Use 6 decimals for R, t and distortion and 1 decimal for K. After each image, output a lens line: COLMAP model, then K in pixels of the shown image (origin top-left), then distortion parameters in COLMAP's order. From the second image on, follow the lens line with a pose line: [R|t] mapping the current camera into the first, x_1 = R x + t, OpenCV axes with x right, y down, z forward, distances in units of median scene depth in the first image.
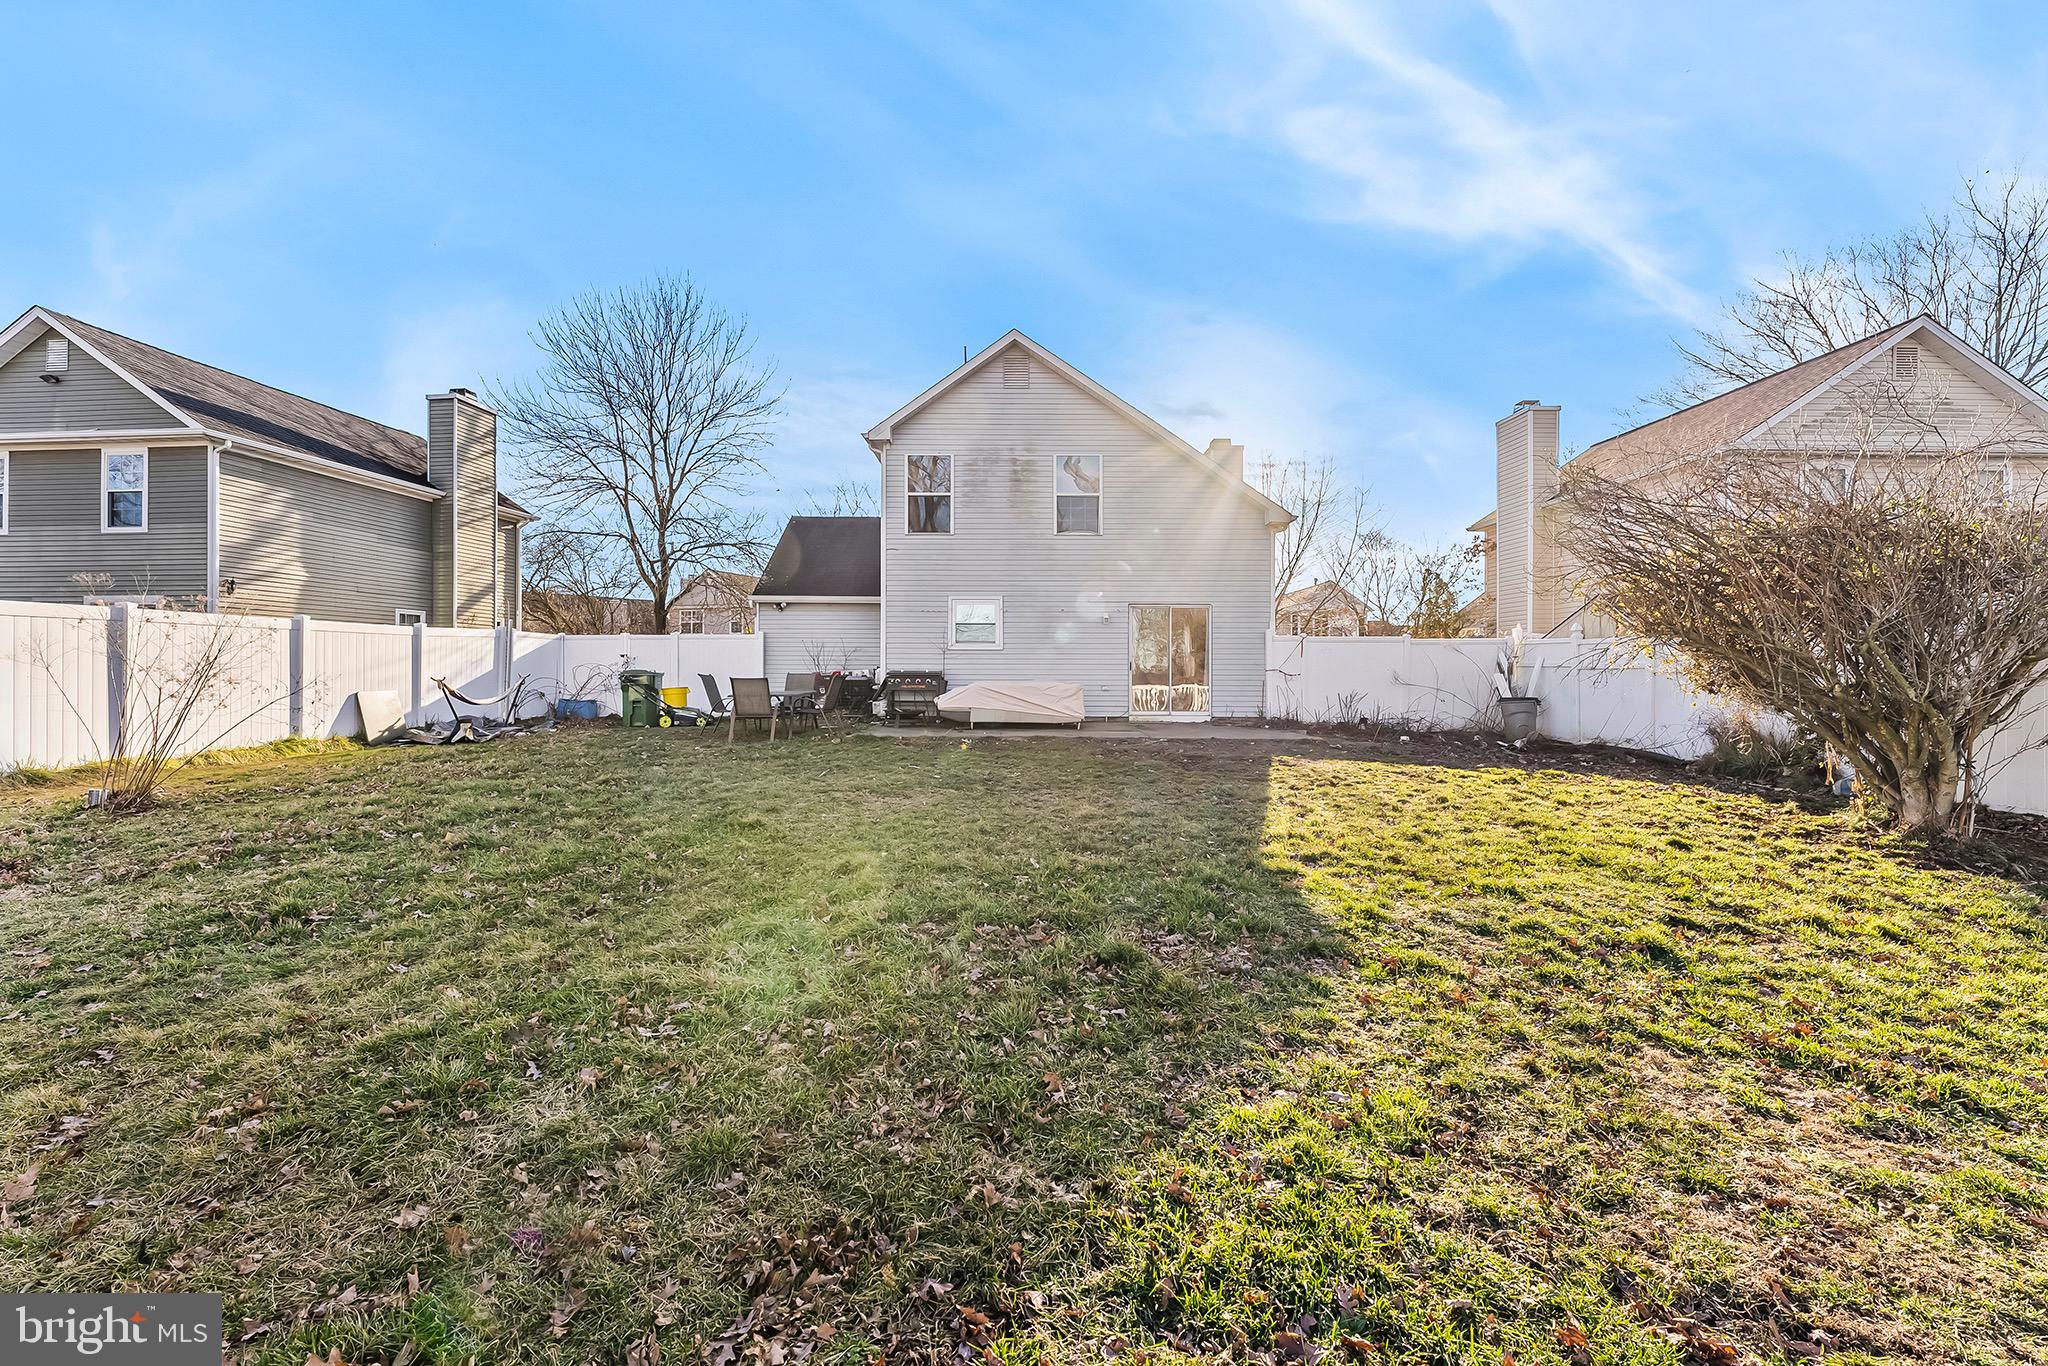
lens RADIAL K [[894.5, 0, 1024.0], [0, 894.5, 683.0], [0, 0, 1]] dist [0.000152, 0.000041]
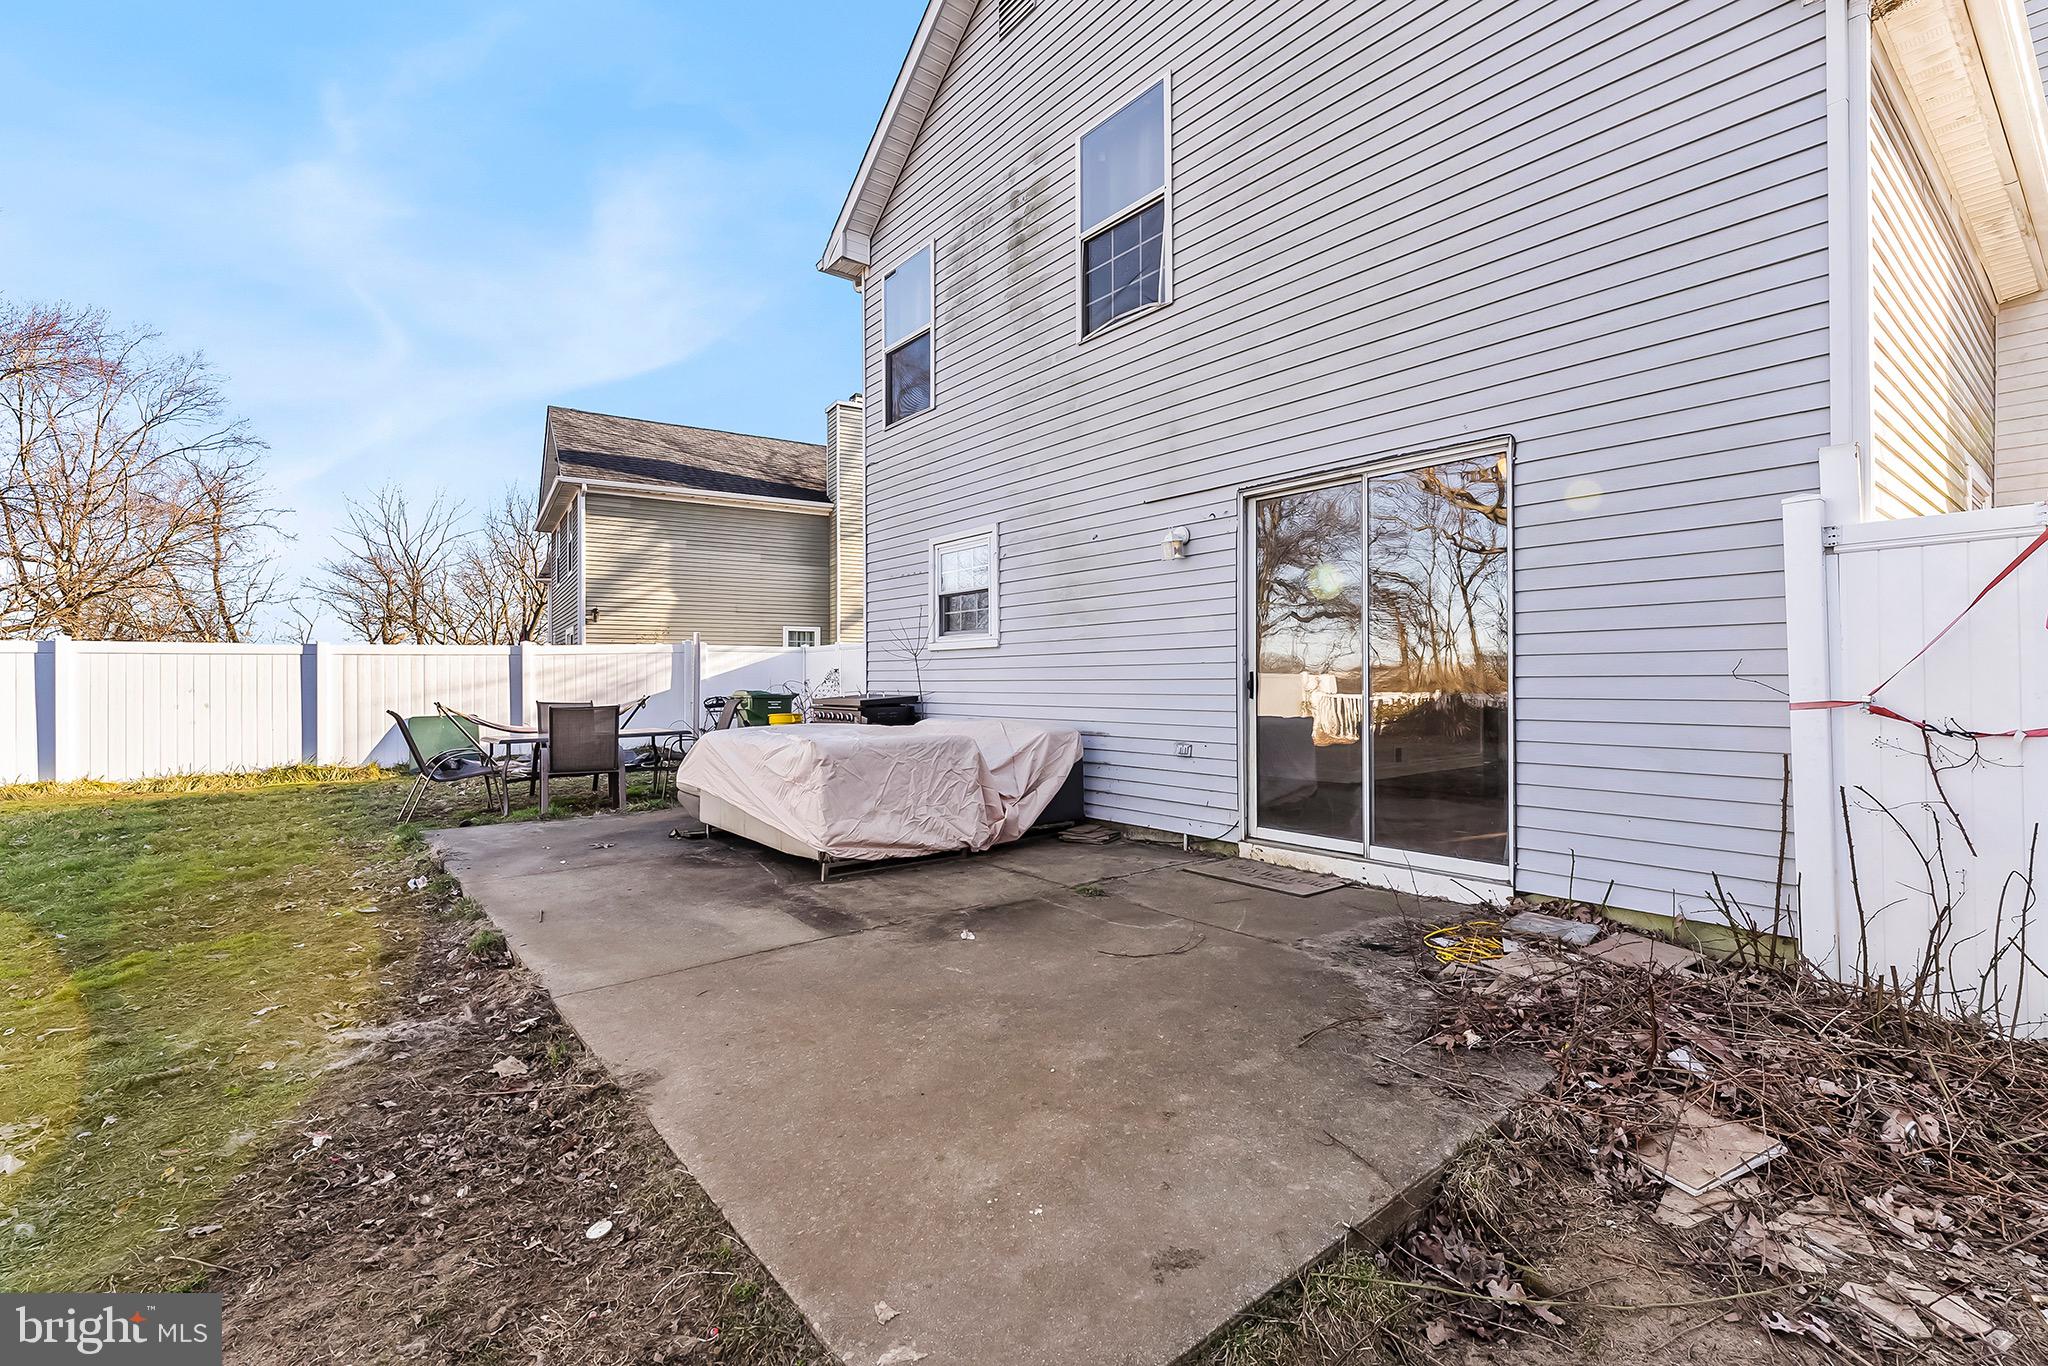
lens RADIAL K [[894.5, 0, 1024.0], [0, 894.5, 683.0], [0, 0, 1]] dist [0.000152, 0.000041]
pose [[0.615570, -0.003857, -0.788072, 0.320687], [-0.001666, 0.999979, -0.006195, -0.017091], [0.788080, 0.005126, 0.615551, 0.739090]]
